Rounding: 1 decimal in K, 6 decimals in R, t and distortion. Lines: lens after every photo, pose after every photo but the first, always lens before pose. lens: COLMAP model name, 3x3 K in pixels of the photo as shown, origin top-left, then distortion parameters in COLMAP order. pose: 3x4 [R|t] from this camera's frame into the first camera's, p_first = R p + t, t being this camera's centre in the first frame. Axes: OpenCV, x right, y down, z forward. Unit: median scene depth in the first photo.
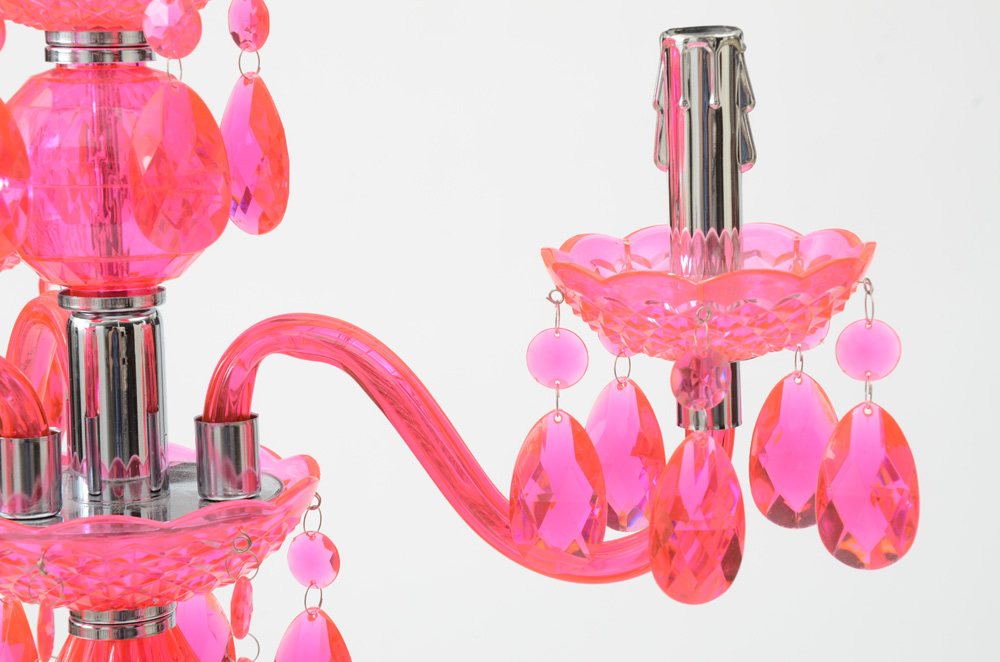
lens RADIAL K [[2360.0, 0, 536.1], [0, 2360.0, 348.7], [0, 0, 1]] dist [0.257301, 0.000000]
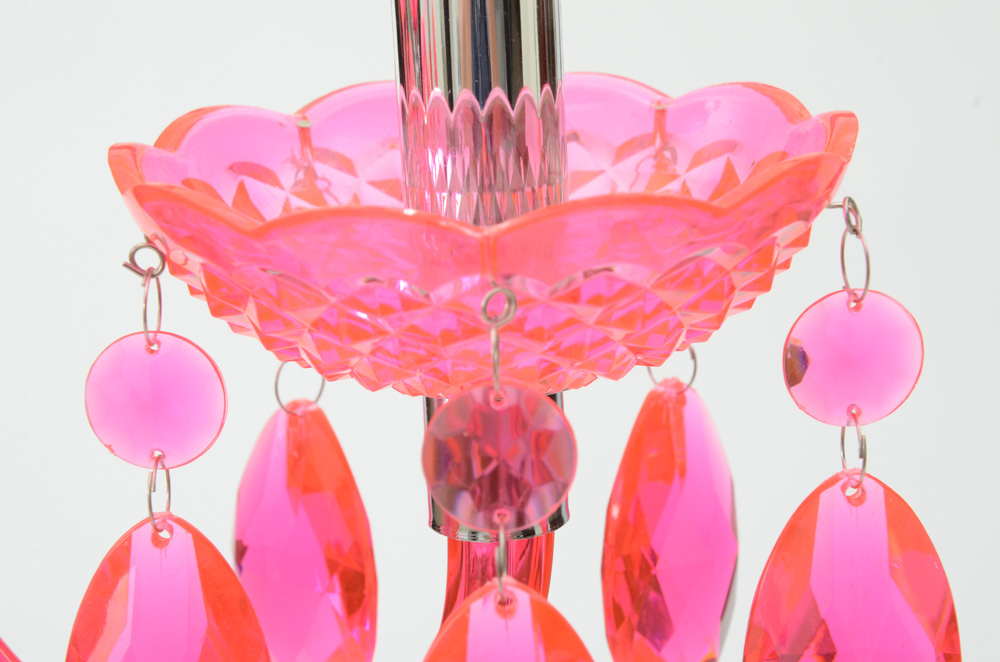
lens RADIAL K [[2360.0, 0, 497.6], [0, 2360.0, 328.8], [0, 0, 1]] dist [0.257301, 0.000000]
pose [[0.991821, -0.040849, 0.120925, 0.019244], [0.032095, 0.996780, 0.073479, -0.039636], [-0.123537, -0.068997, 0.989938, 0.559384]]
